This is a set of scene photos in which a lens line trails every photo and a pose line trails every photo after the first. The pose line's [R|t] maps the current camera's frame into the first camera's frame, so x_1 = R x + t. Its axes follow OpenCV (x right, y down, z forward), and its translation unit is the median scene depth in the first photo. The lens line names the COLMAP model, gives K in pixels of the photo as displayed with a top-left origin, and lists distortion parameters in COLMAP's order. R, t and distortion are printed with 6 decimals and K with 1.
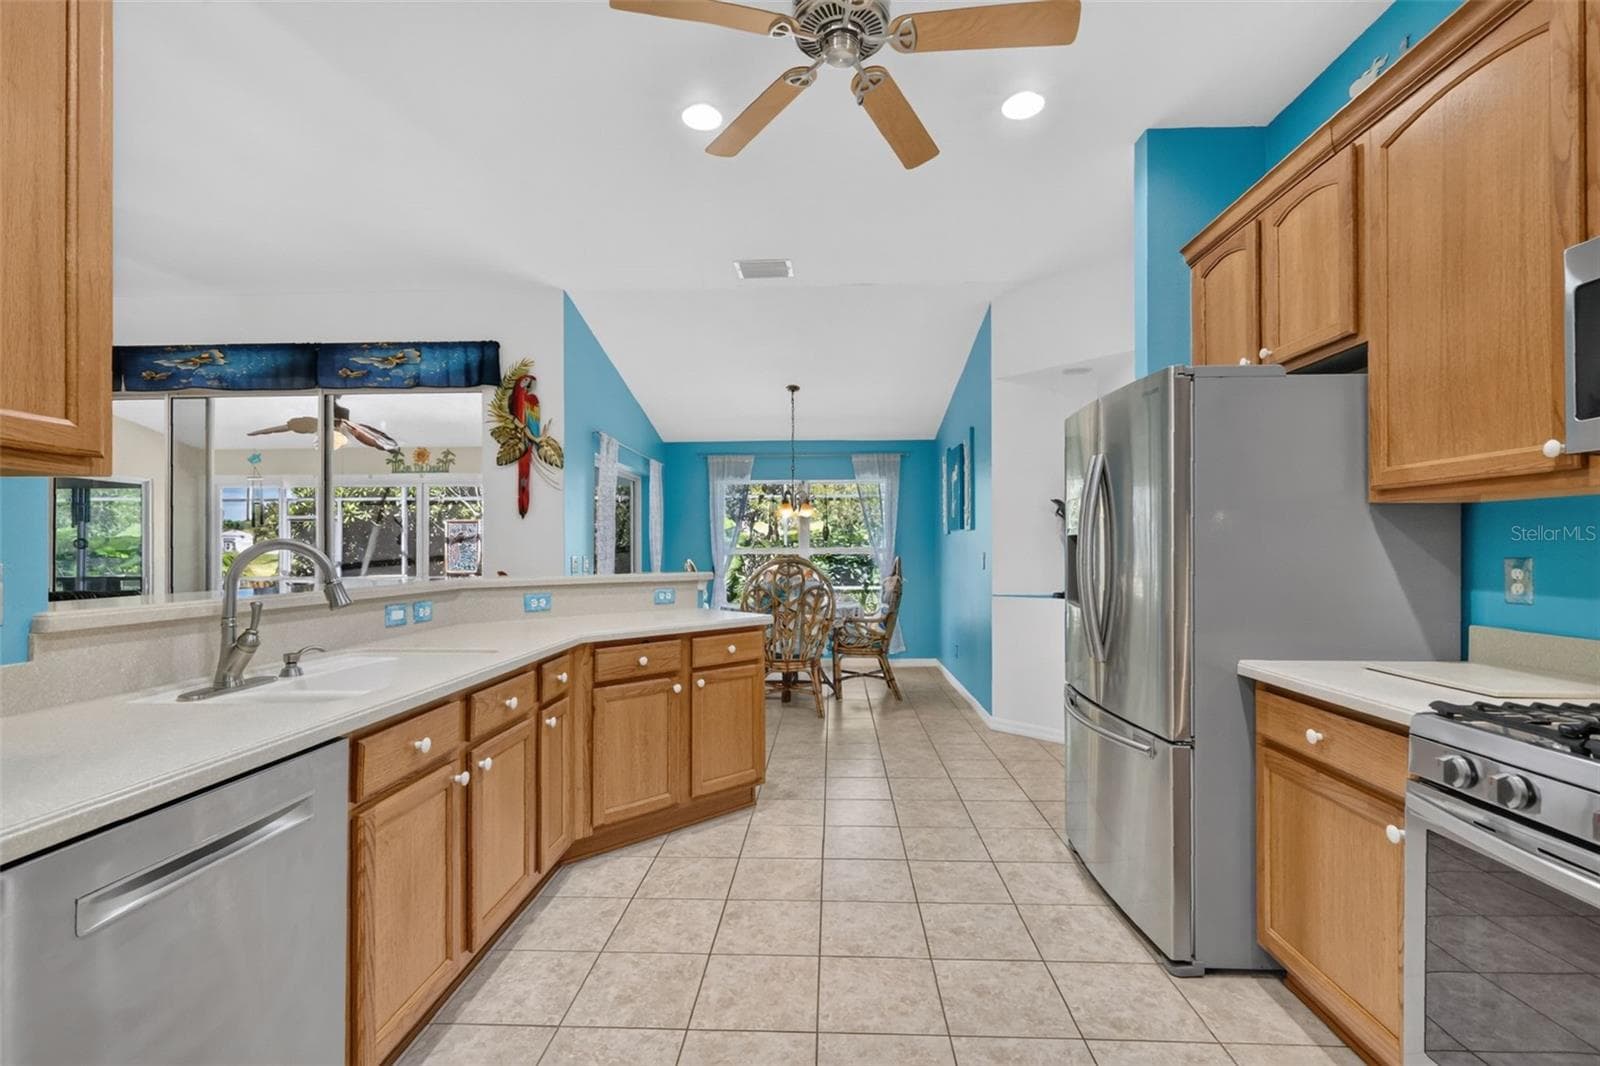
lens RADIAL K [[702.6, 0, 803.2], [0, 702.6, 544.7], [0, 0, 1]] dist [0.002772, 0.000244]
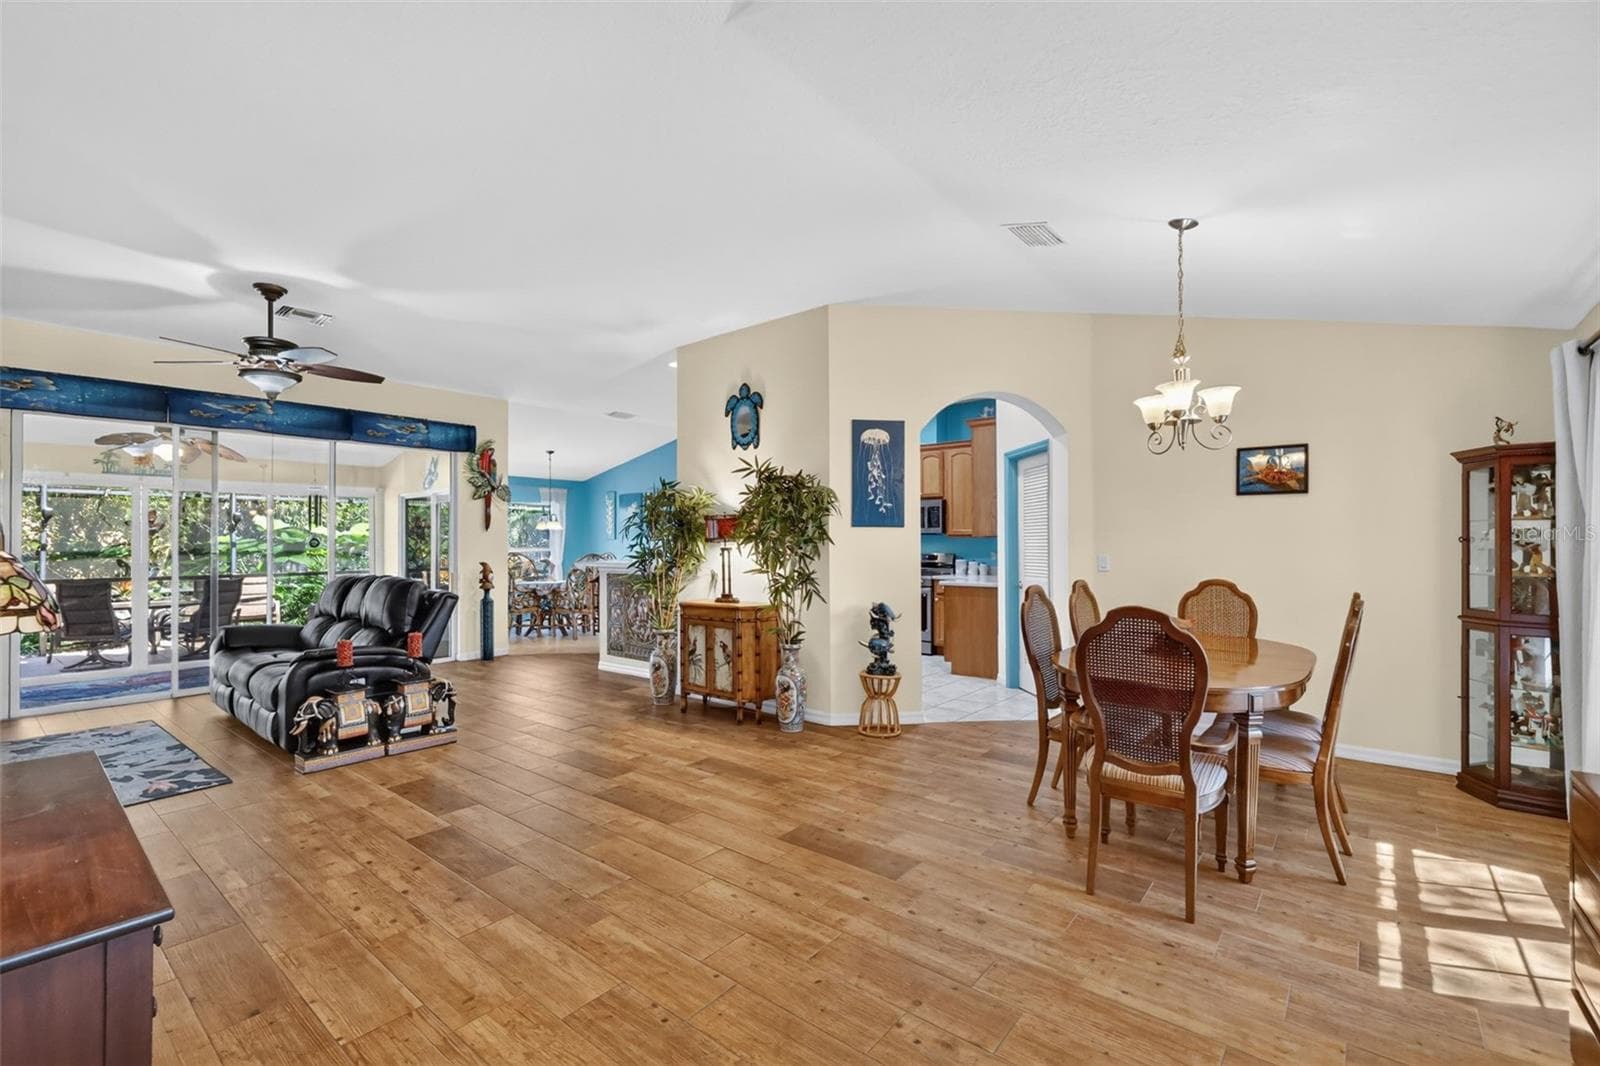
lens RADIAL K [[697.5, 0, 813.7], [0, 697.5, 528.9], [0, 0, 1]] dist [0.002681, 0.000232]
pose [[0.588086, 0.018657, 0.808583, -1.304413], [-0.002271, 0.999768, -0.021417, -0.008335], [-0.808795, 0.010759, 0.587992, -0.640650]]
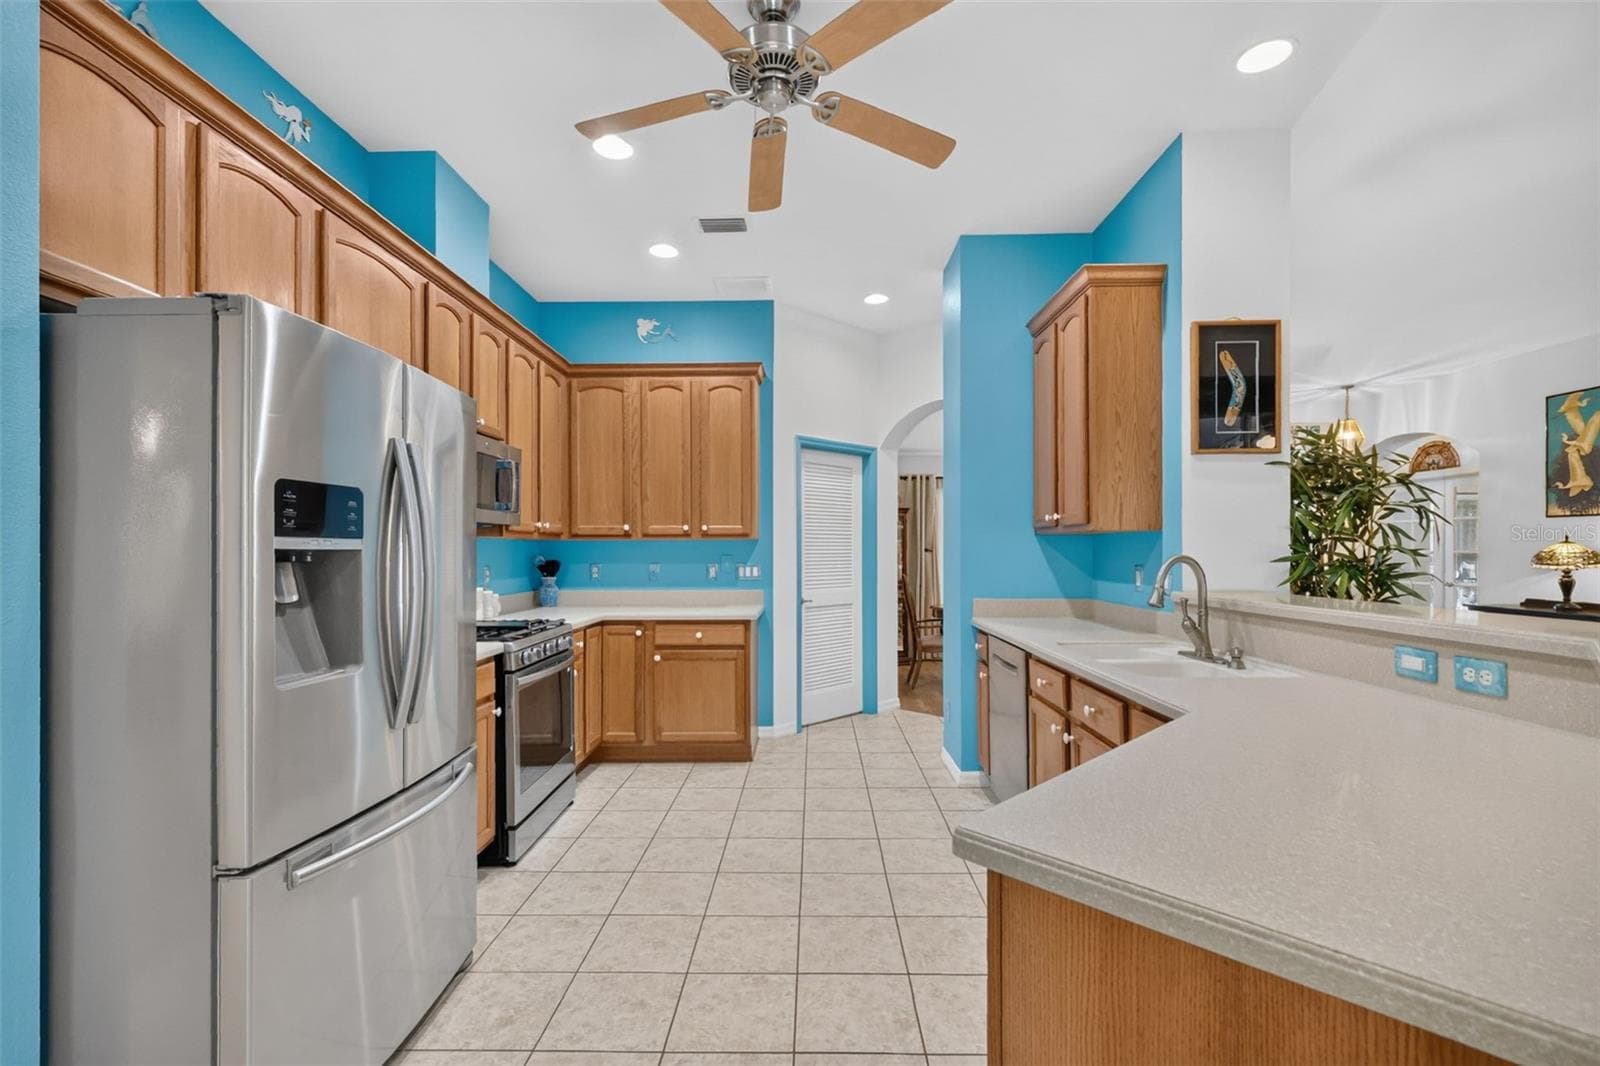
lens RADIAL K [[703.1, 0, 804.7], [0, 703.1, 549.2], [0, 0, 1]] dist [0.000084, 0.000101]
pose [[-0.999581, 0.005975, -0.028335, 0.016908], [0.006160, 0.999960, -0.006415, -0.005216], [0.028295, -0.006586, -0.999578, 0.901479]]
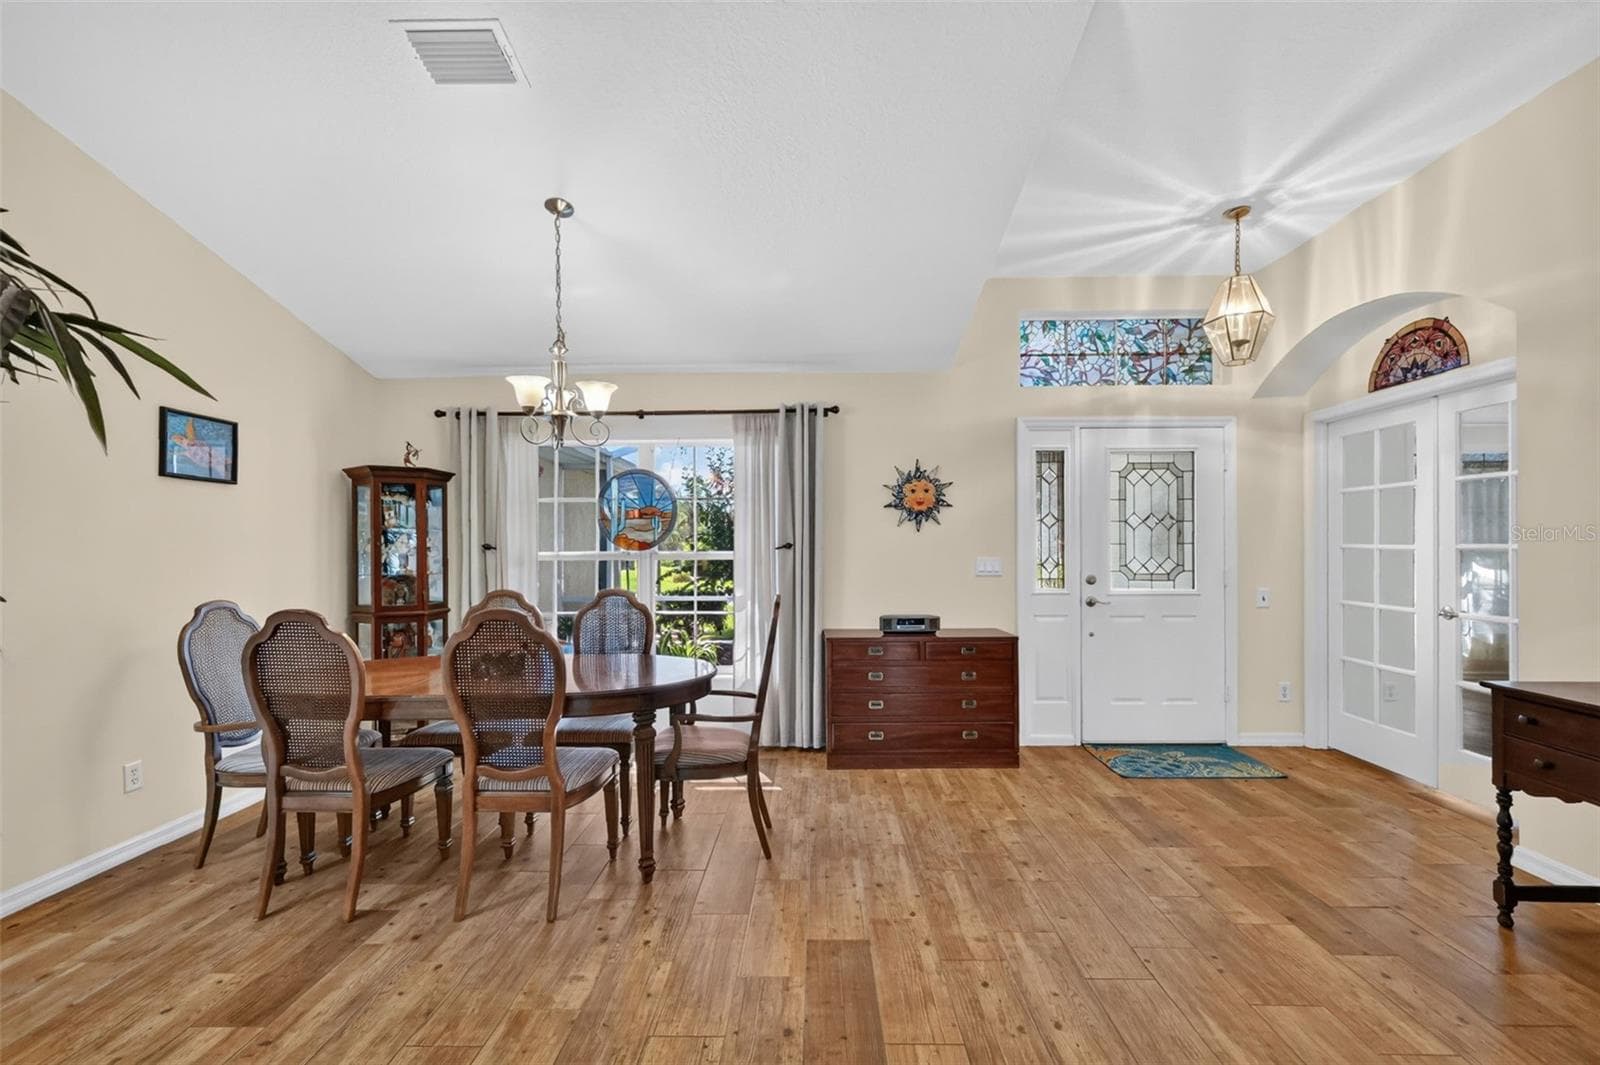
lens RADIAL K [[704.6, 0, 800.1], [0, 704.6, 555.3], [0, 0, 1]] dist [-0.001425, 0.000436]
pose [[-0.999737, 0.009395, -0.020941, -0.735045], [0.009285, 0.999943, 0.005337, -0.001955], [0.020990, 0.005141, -0.999766, 0.136739]]
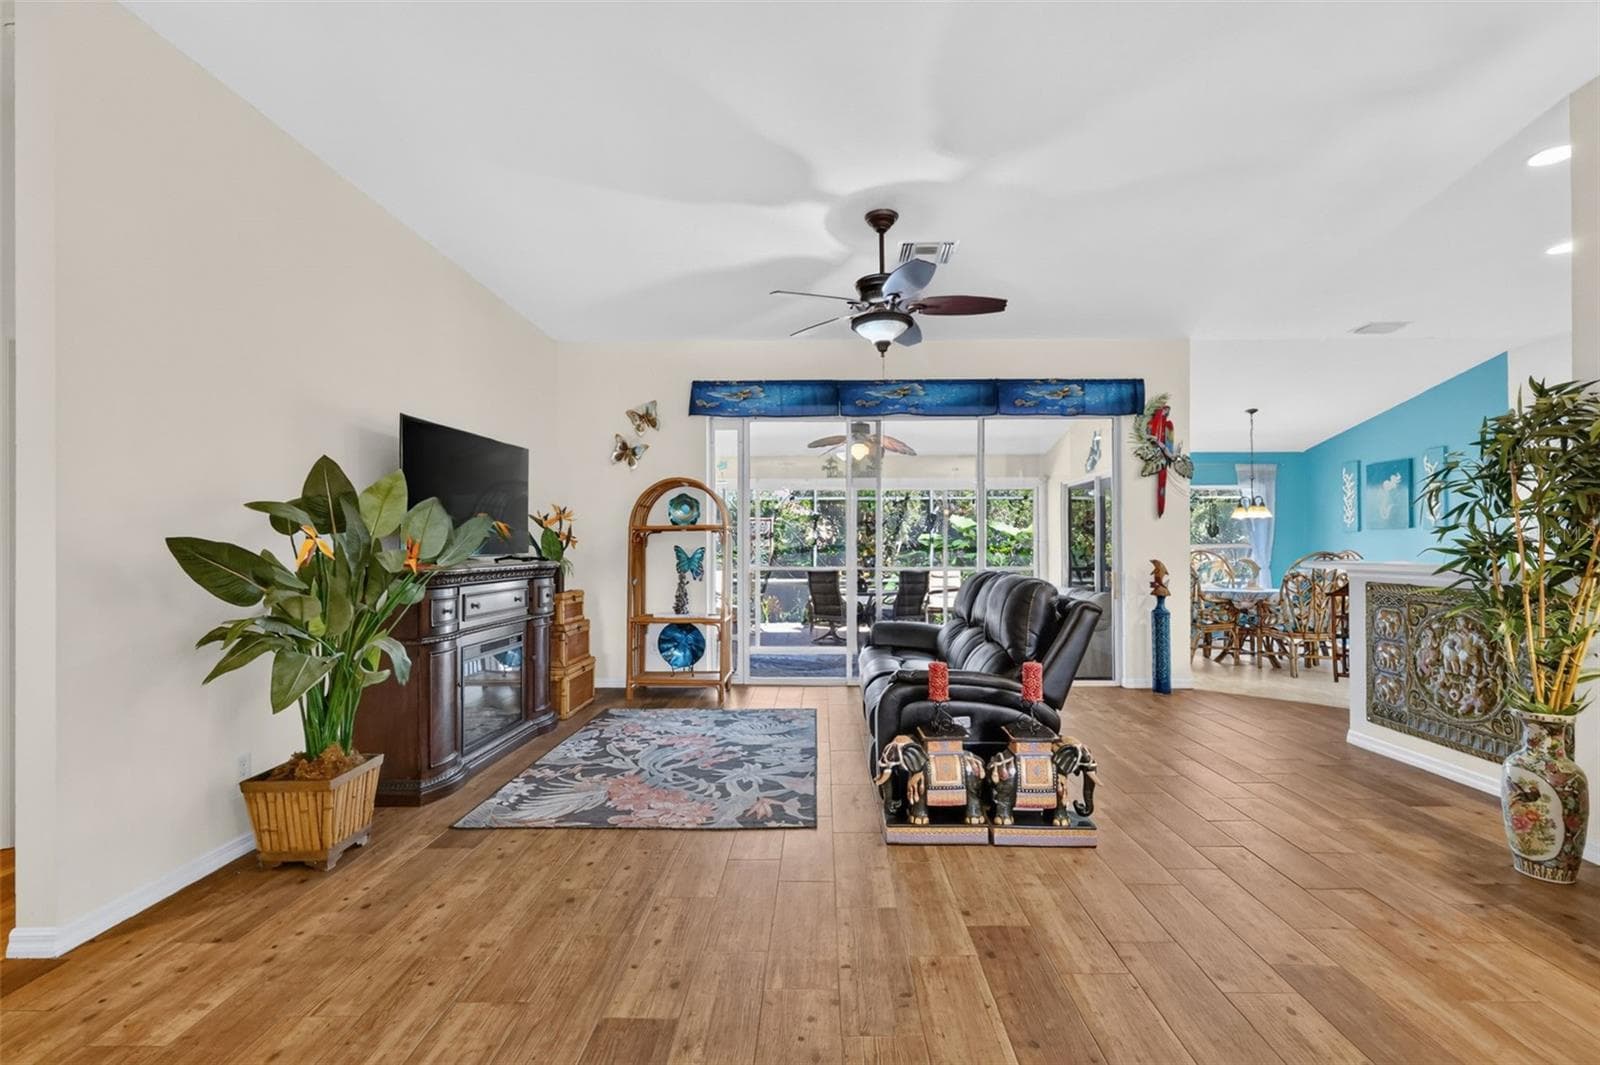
lens RADIAL K [[703.1, 0, 804.7], [0, 703.1, 548.7], [0, 0, 1]] dist [0.000084, 0.000101]
pose [[0.999780, 0.003420, 0.020693, -1.068961], [-0.003563, 0.999970, 0.006881, 0.011139], [-0.020669, -0.006953, 0.999762, -0.258973]]
